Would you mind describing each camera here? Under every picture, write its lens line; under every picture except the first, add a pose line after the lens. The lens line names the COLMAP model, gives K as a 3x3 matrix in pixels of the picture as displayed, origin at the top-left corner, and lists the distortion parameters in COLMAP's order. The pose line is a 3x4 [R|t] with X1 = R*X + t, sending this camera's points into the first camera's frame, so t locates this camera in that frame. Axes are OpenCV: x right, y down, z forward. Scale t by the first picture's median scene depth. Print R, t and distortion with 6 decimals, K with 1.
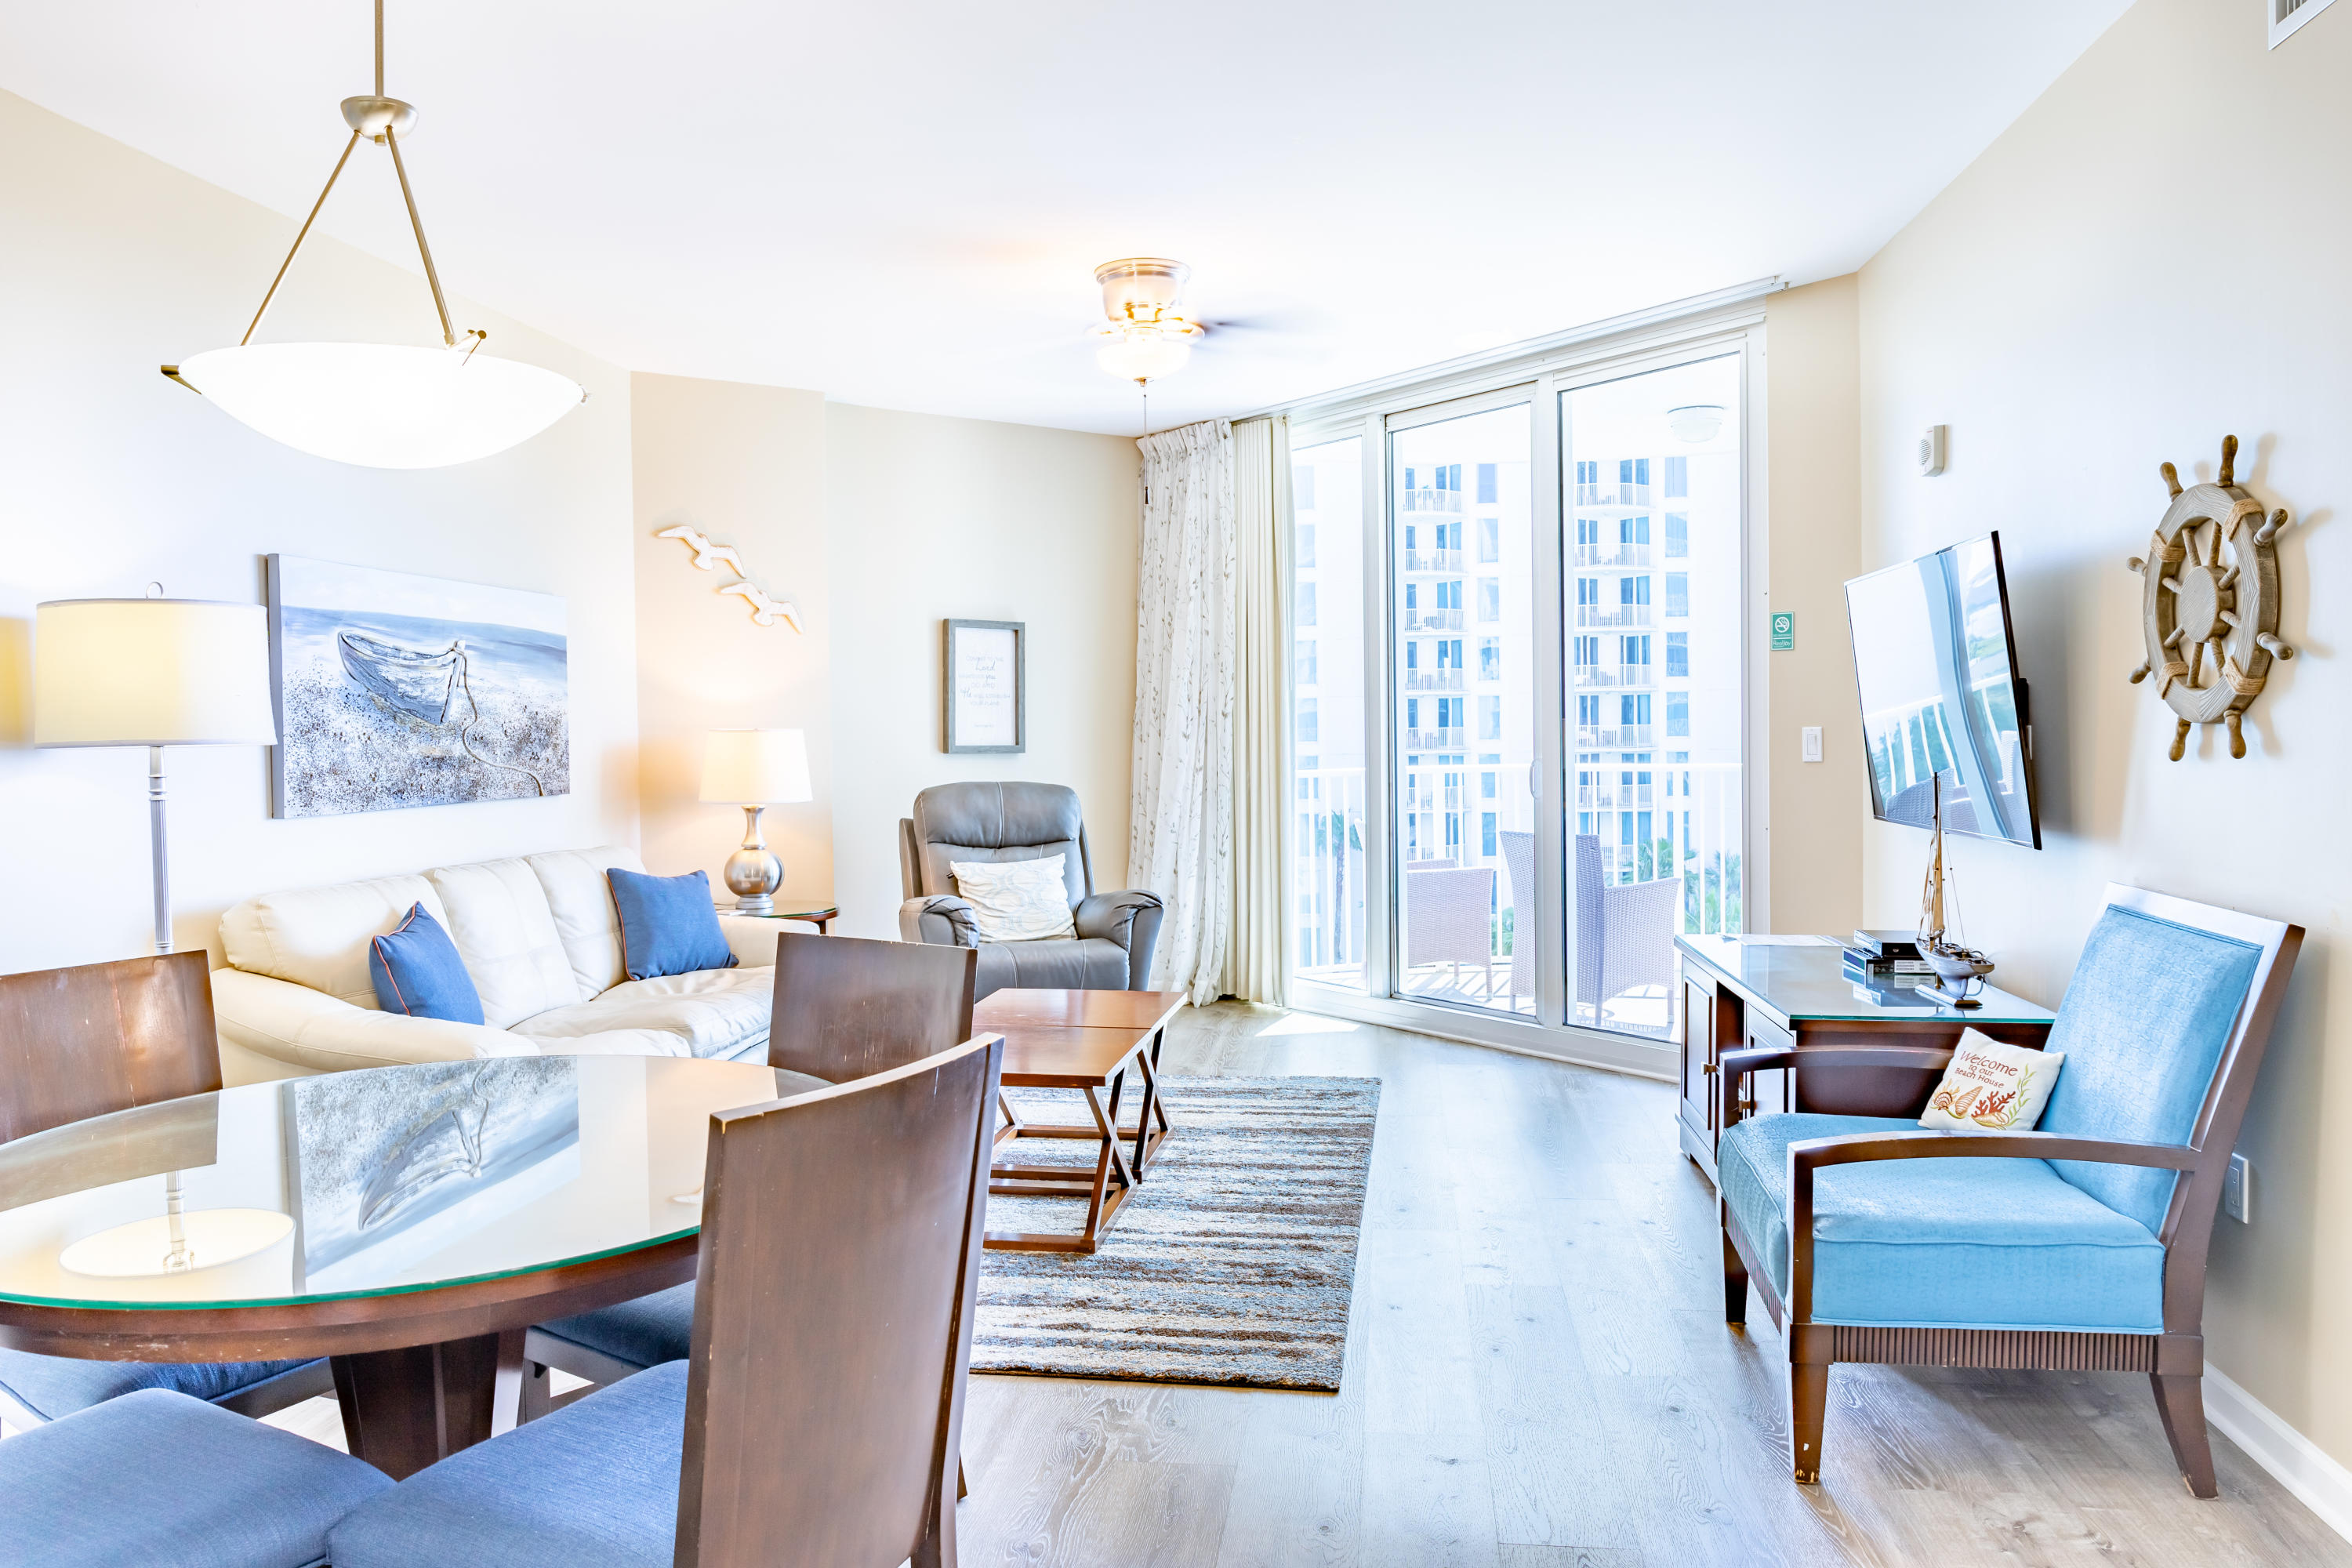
lens RADIAL K [[1601.6, 0, 1168.0], [0, 1601.6, 781.2], [0, 0, 1]] dist [-0.007600, -0.037811]
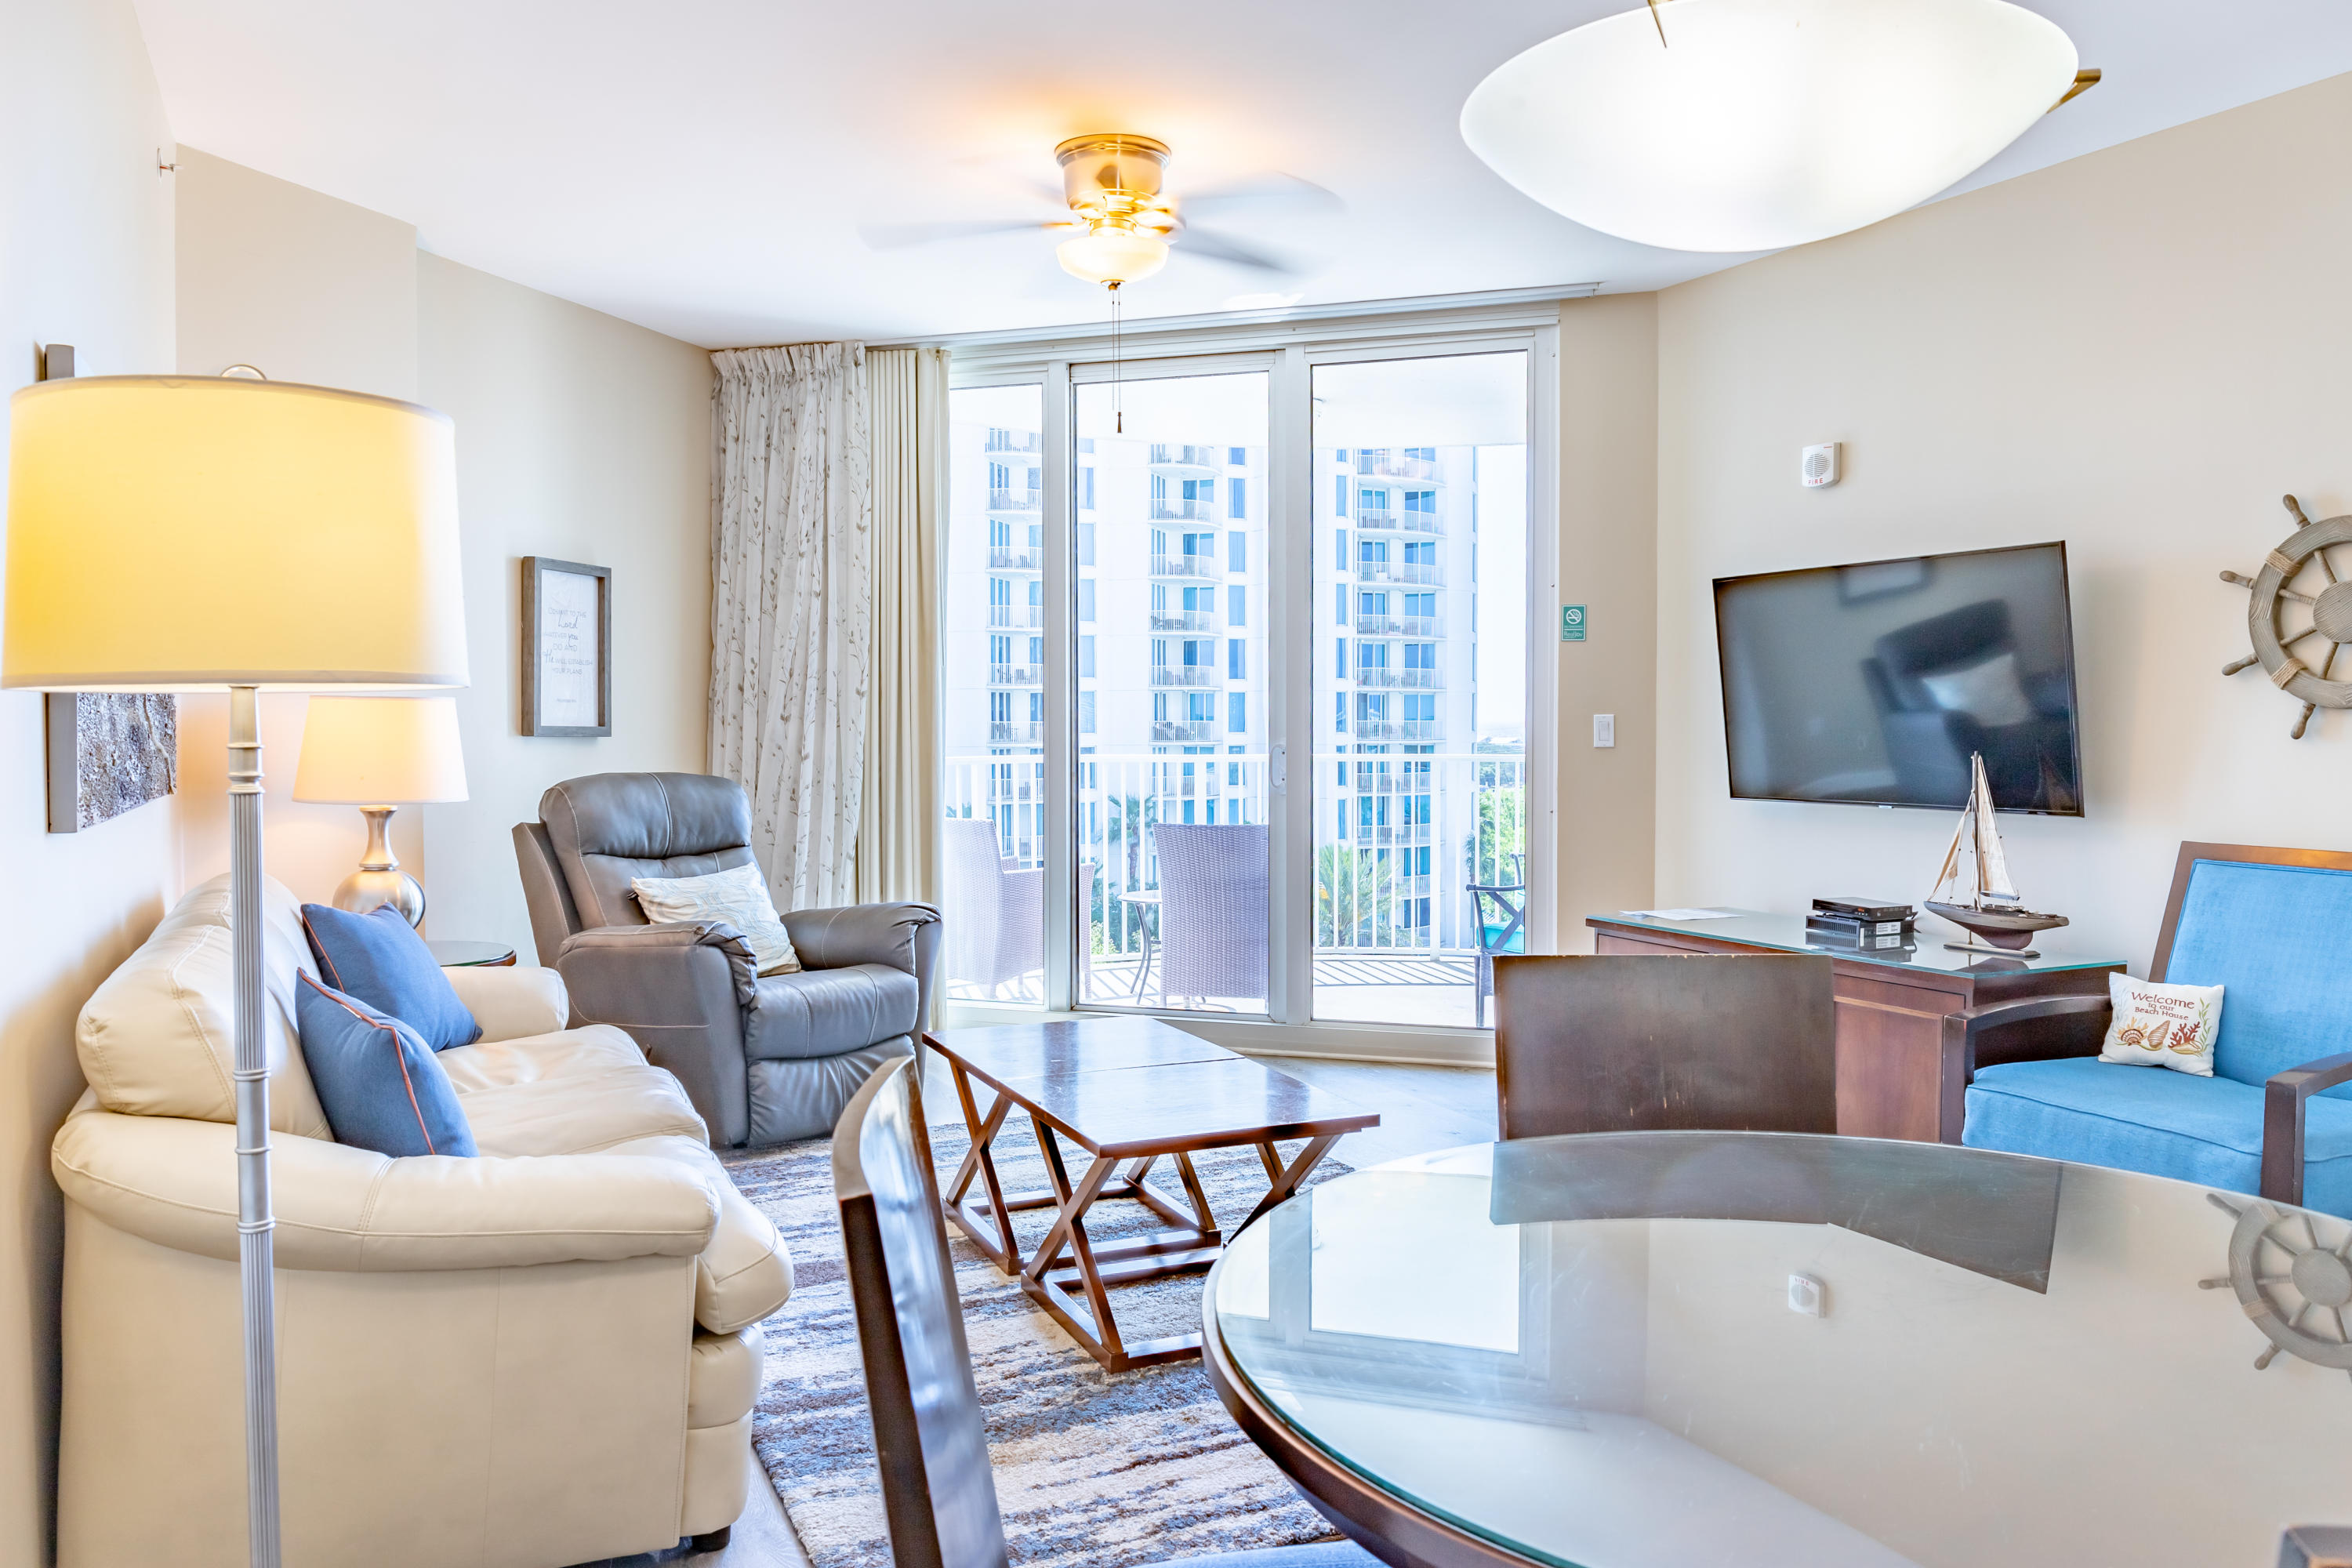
lens RADIAL K [[1662.9, 0, 1200.1], [0, 1662.9, 783.2], [0, 0, 1]] dist [-0.010613, -0.003895]
pose [[0.817324, -0.007899, 0.576124, -0.436697], [0.007574, 0.999967, 0.002965, 0.006119], [-0.576128, 0.001940, 0.817357, 0.244800]]
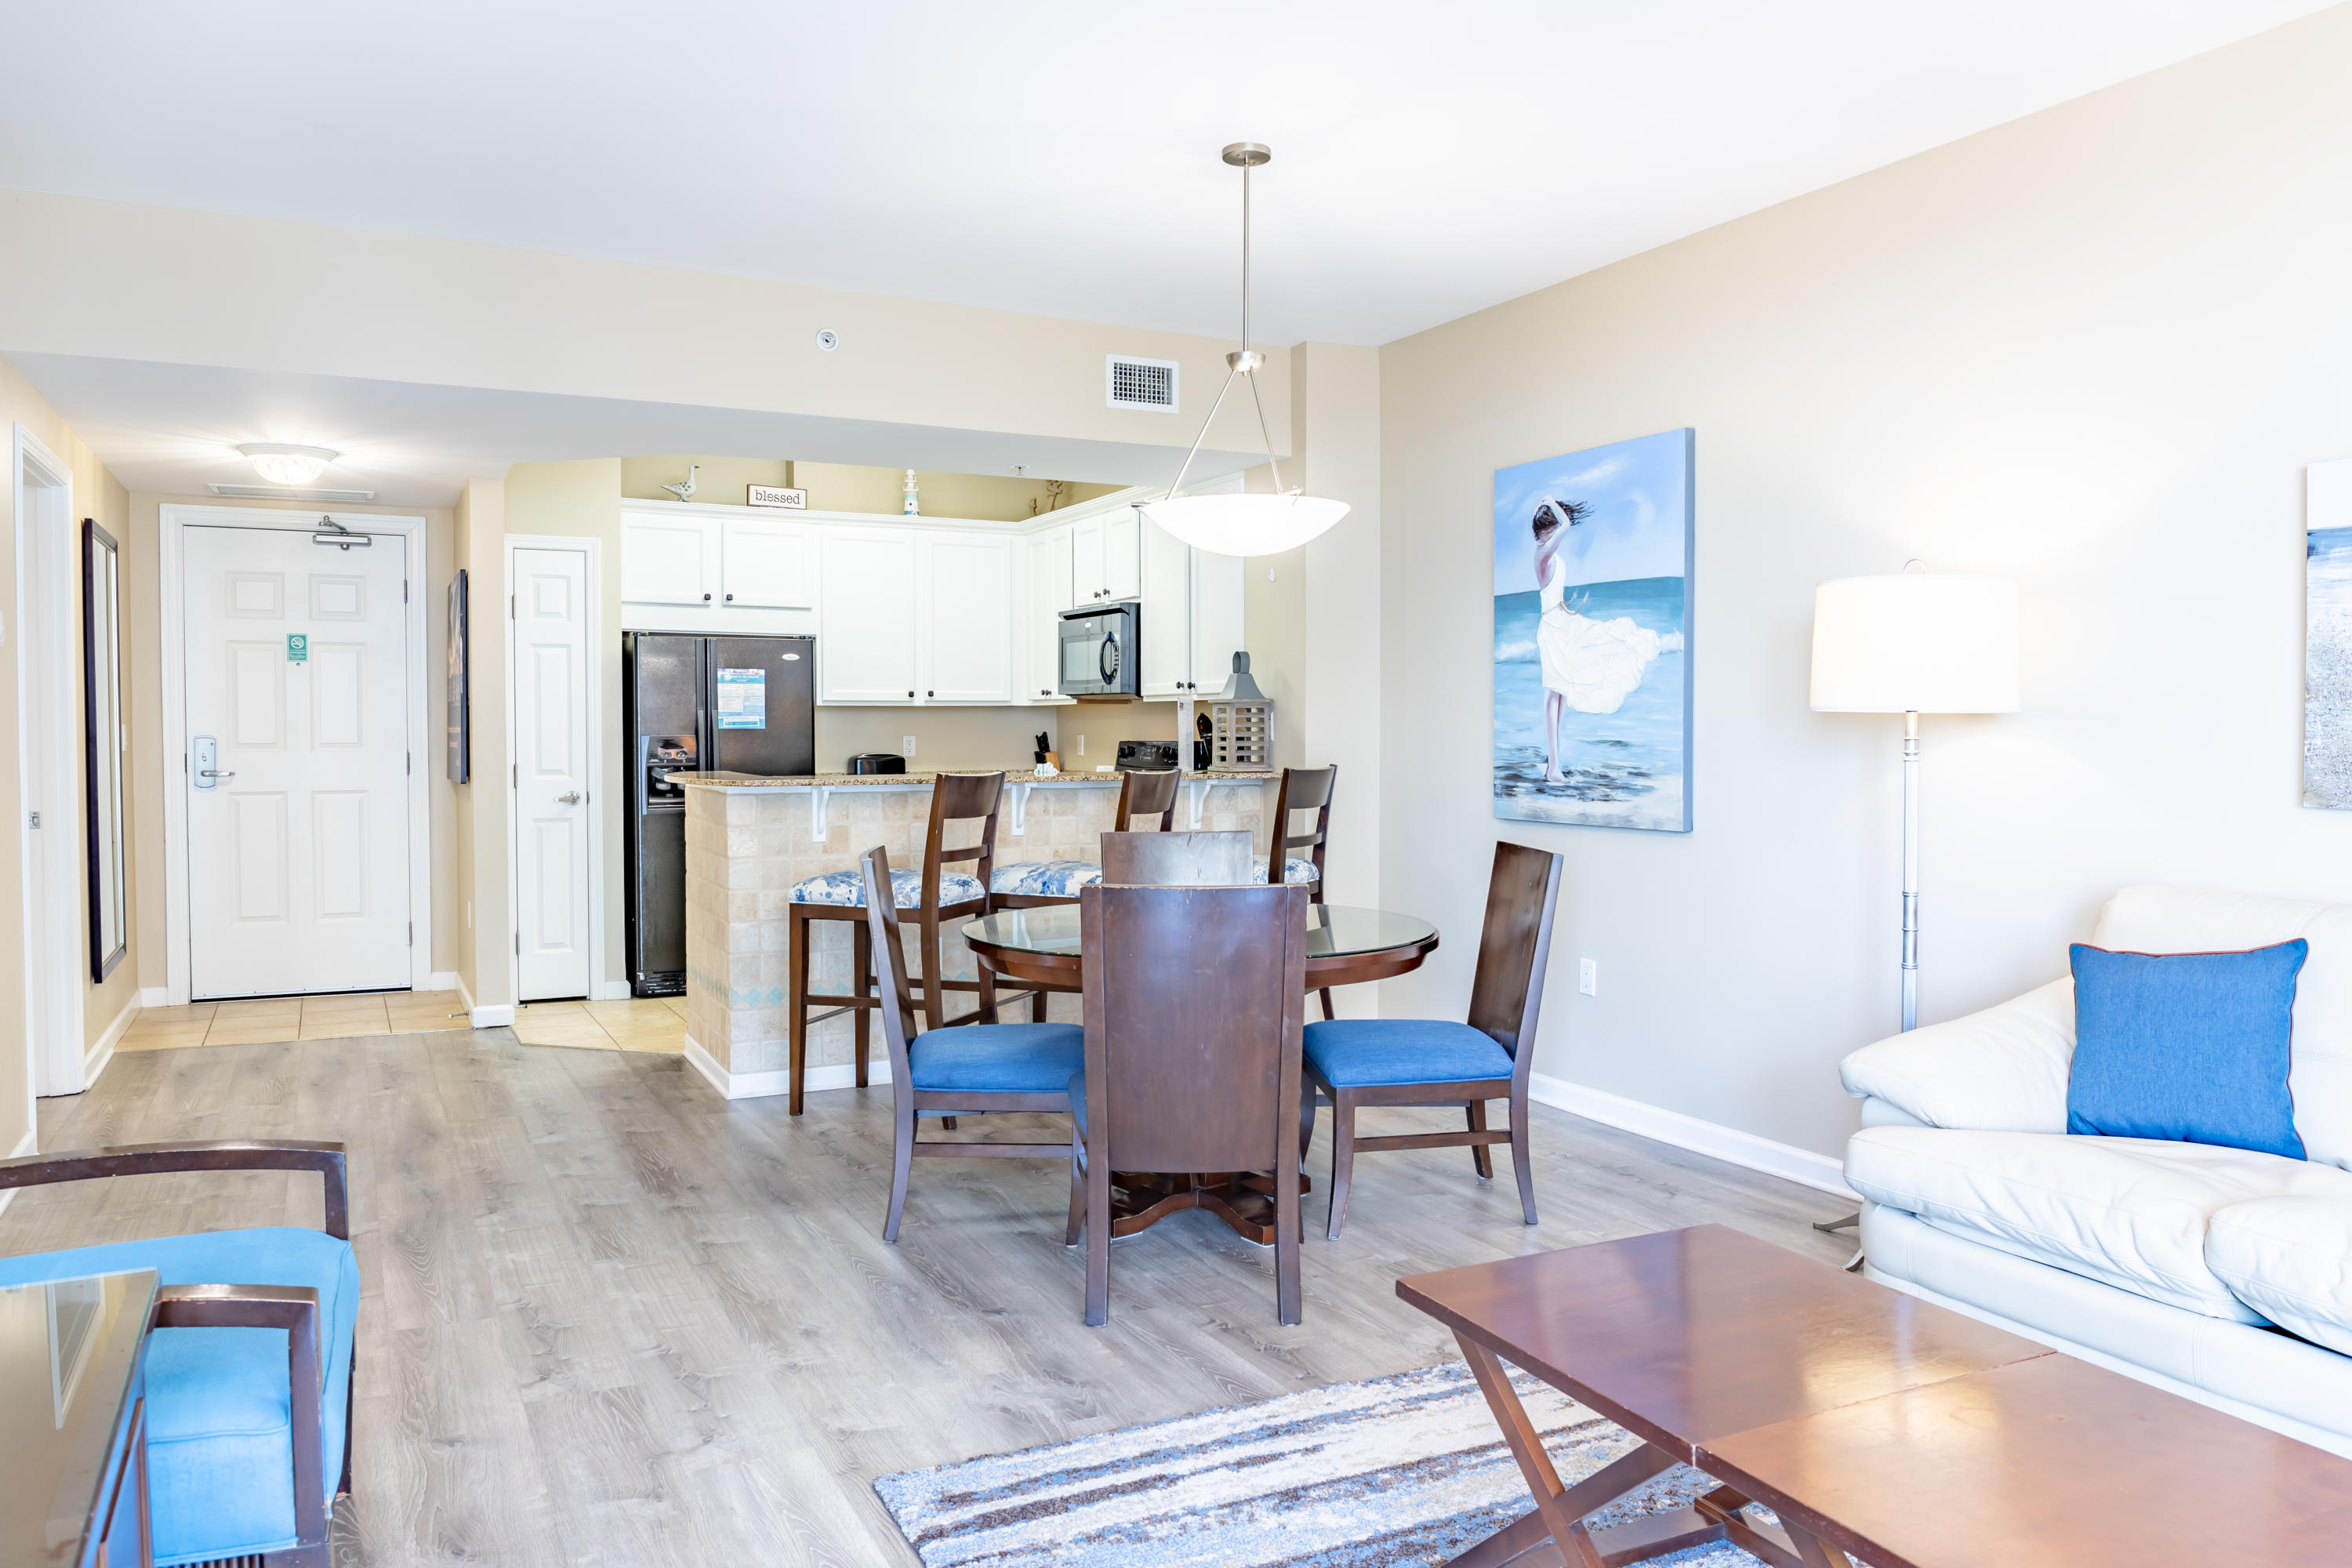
lens RADIAL K [[1637.2, 0, 1170.6], [0, 1637.2, 779.3], [0, 0, 1]] dist [-0.004044, -0.000155]
pose [[-0.820051, 0.032356, -0.571374, 0.264546], [-0.008316, 0.997621, 0.068428, -0.029831], [0.572229, 0.060866, -0.817832, 1.022523]]
